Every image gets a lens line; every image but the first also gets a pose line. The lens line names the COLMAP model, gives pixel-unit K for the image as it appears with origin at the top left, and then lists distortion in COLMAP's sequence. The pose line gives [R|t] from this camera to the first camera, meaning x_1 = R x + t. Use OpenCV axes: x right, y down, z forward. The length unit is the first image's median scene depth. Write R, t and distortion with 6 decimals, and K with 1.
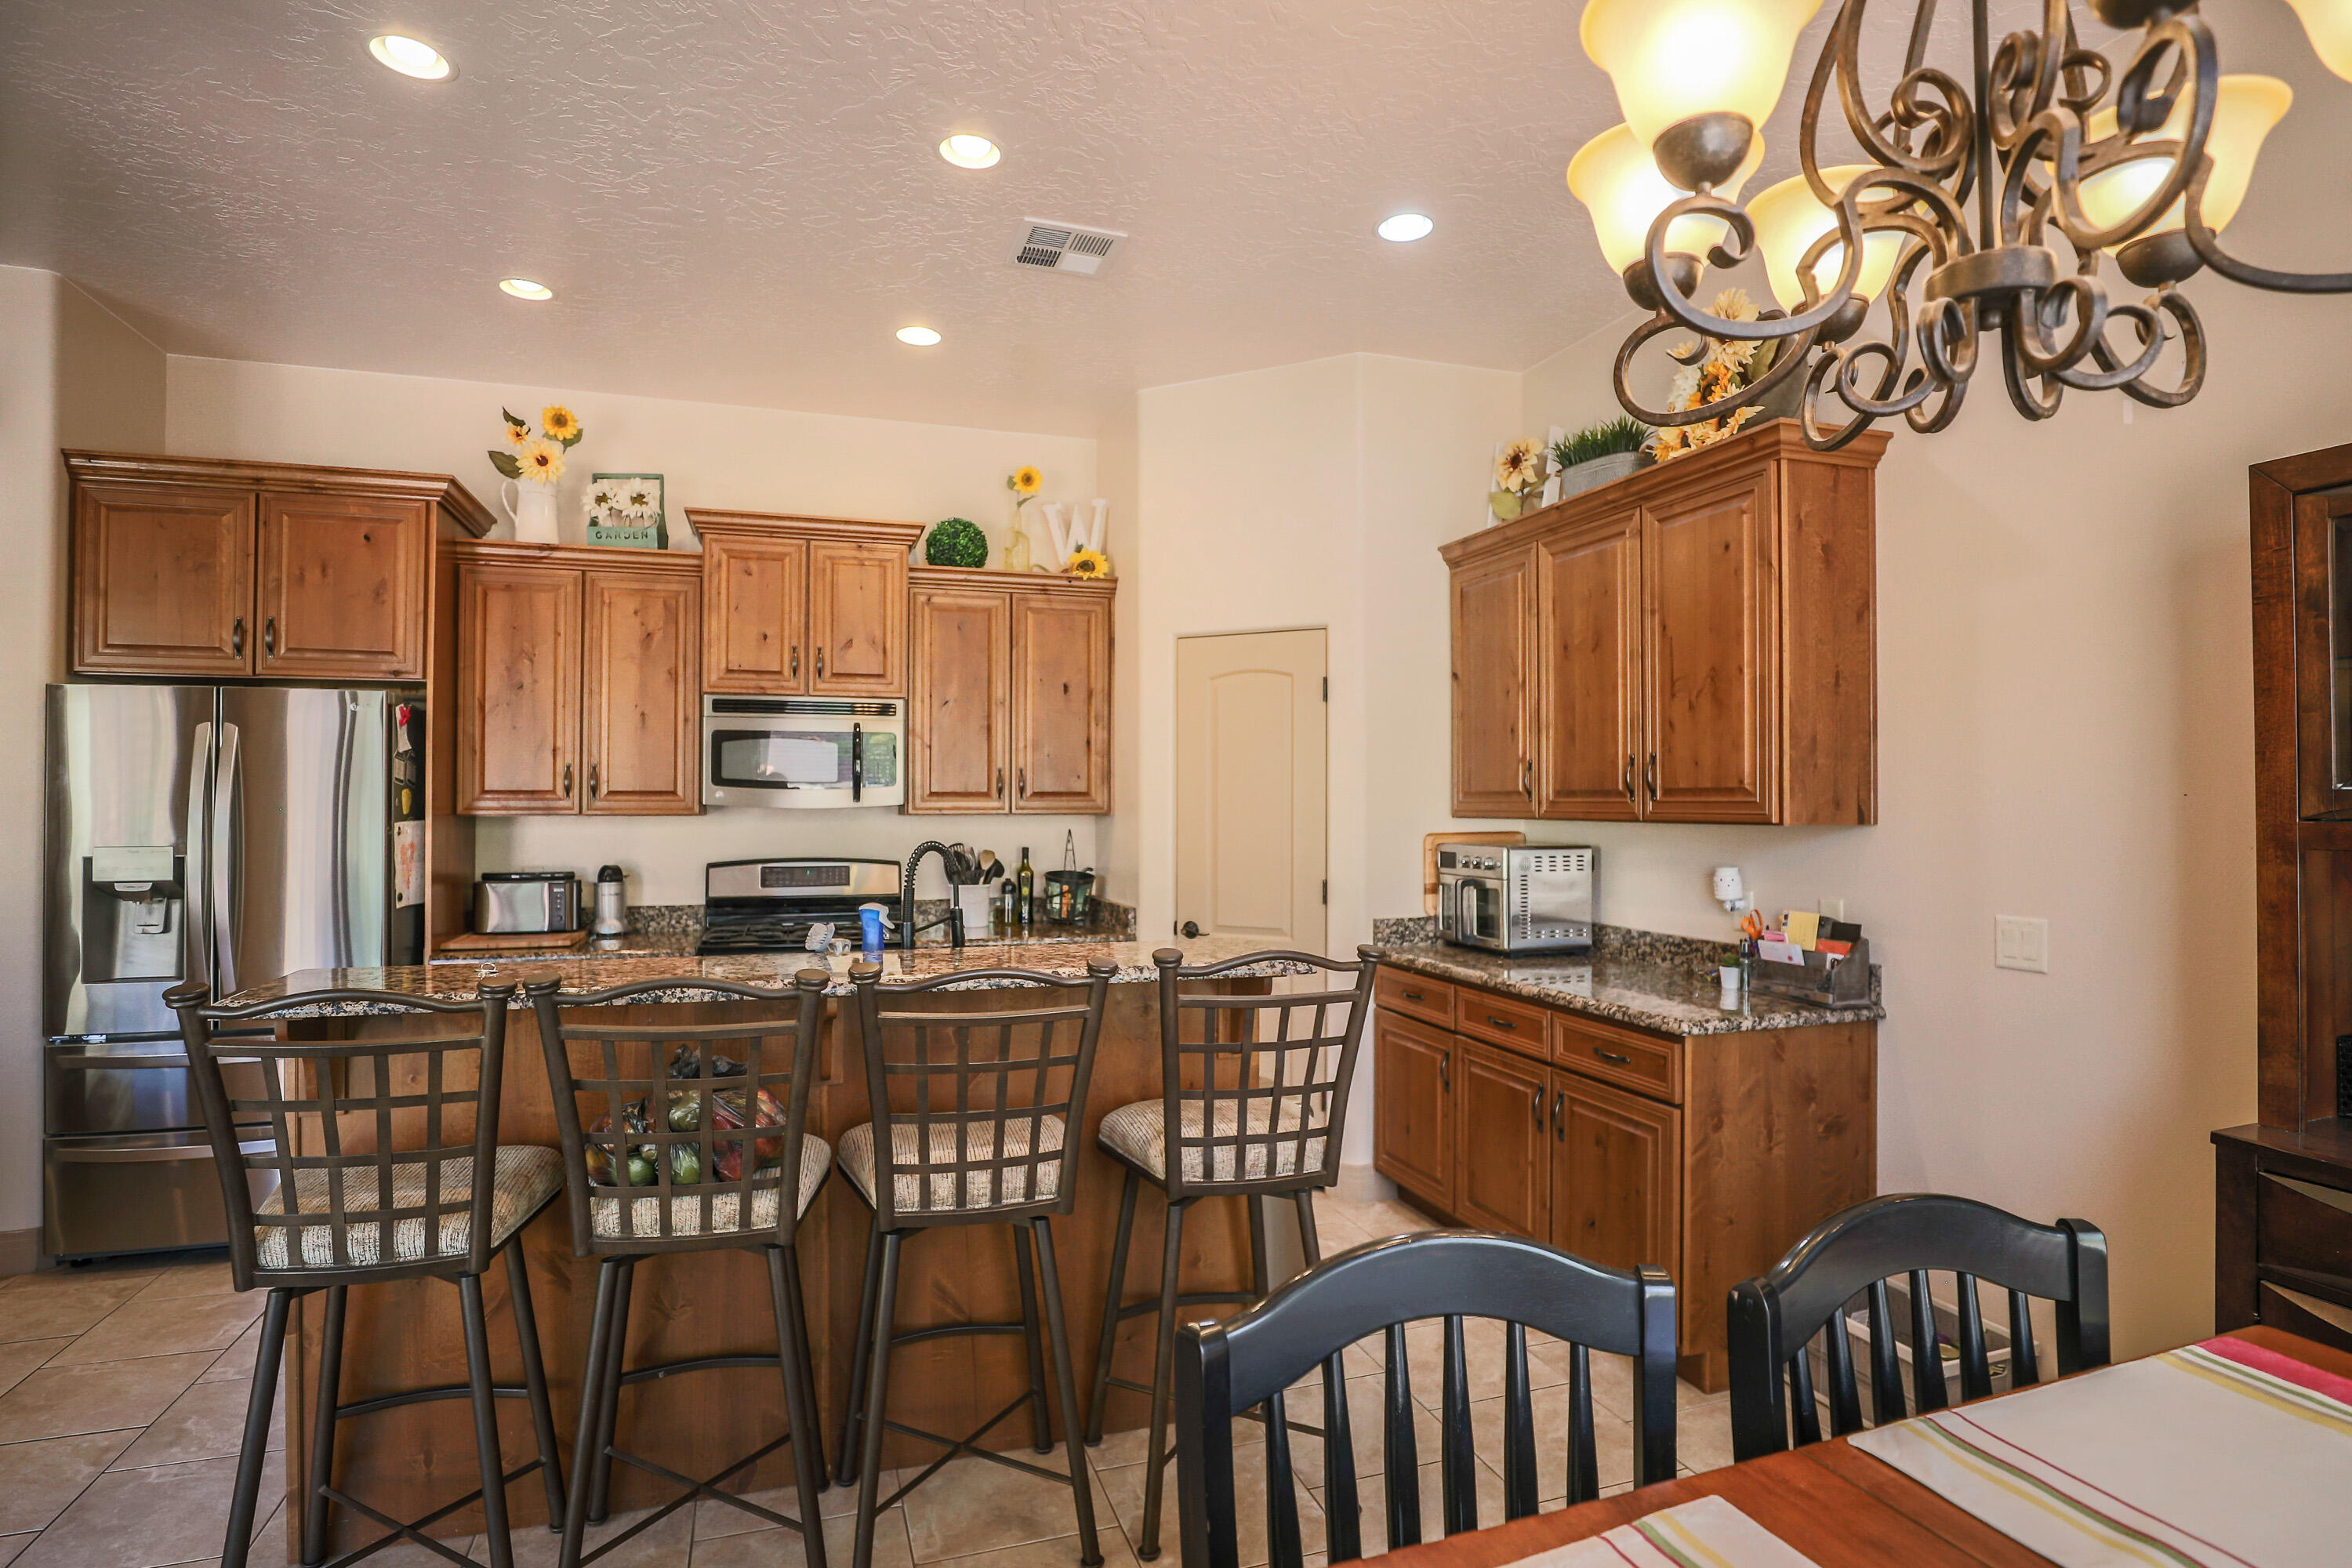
lens RADIAL K [[1206.3, 0, 1178.4], [0, 1206.3, 781.0], [0, 0, 1]] dist [-0.041778, 0.009318]
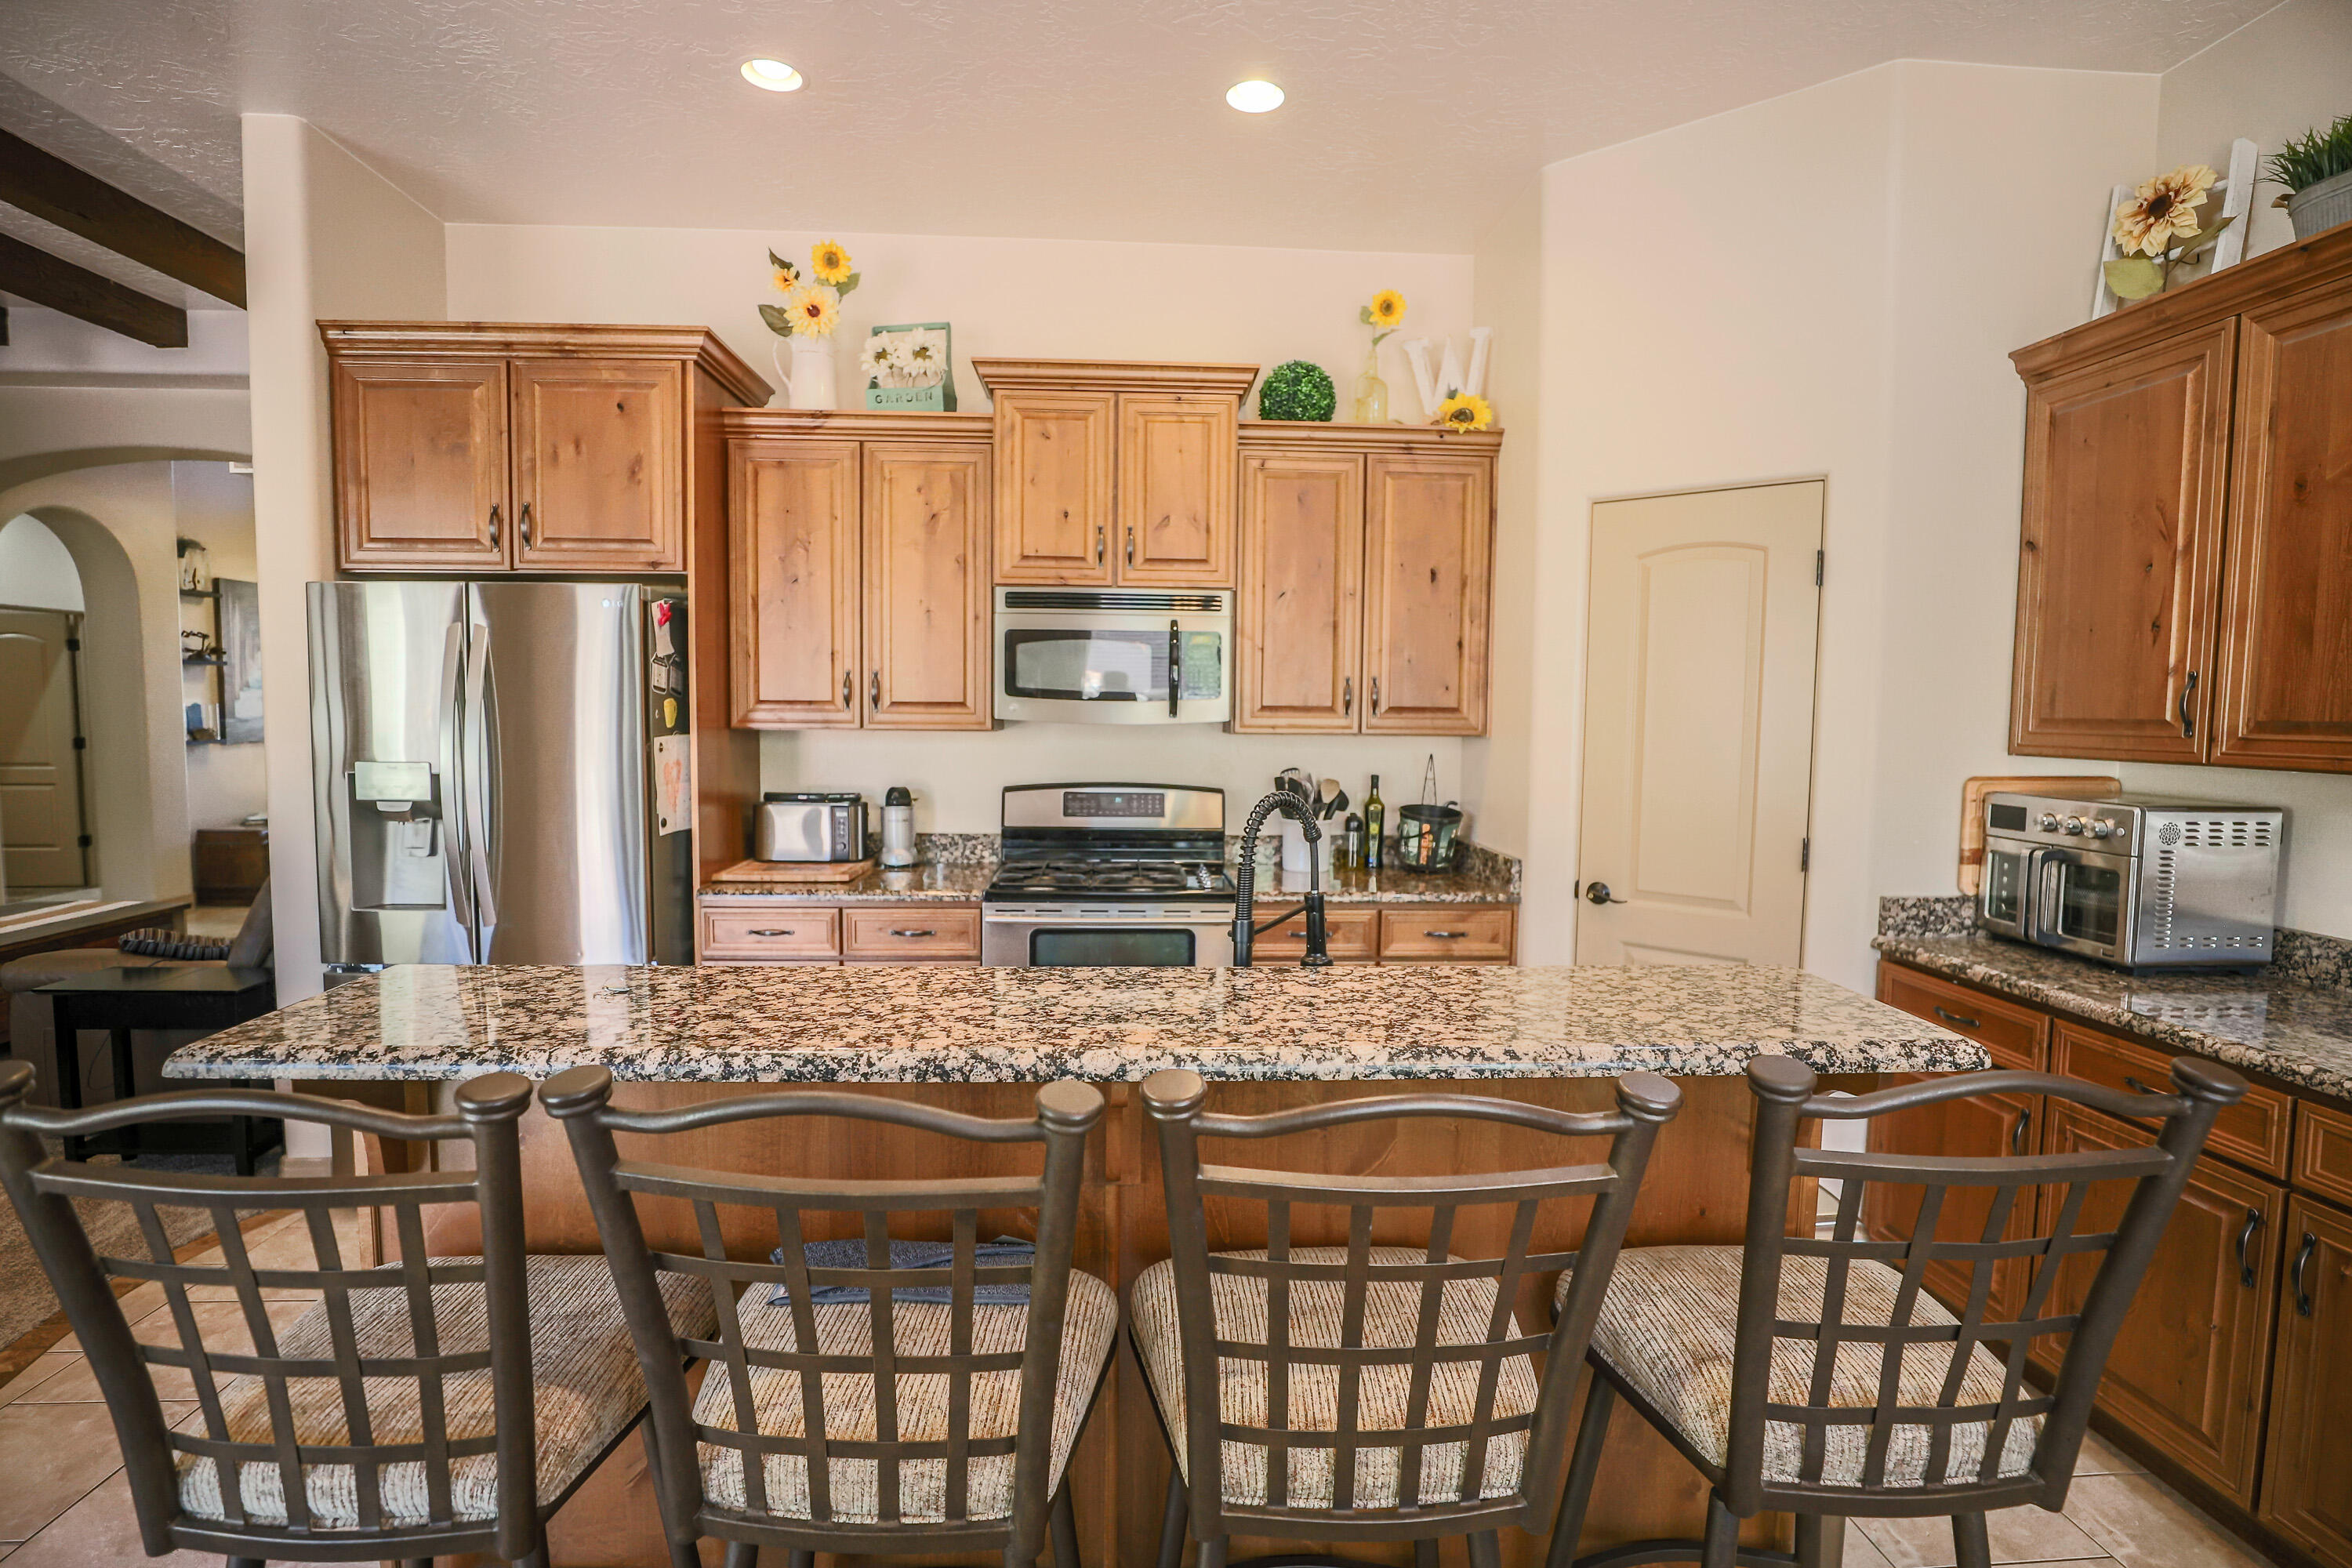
lens RADIAL K [[1148.6, 0, 1173.6], [0, 1148.6, 786.8], [0, 0, 1]] dist [-0.042551, 0.010390]
pose [[0.964789, 0.029803, -0.261333, -0.065632], [-0.007010, 0.996121, 0.087720, -0.004353], [0.262933, -0.082799, 0.961255, 0.260497]]
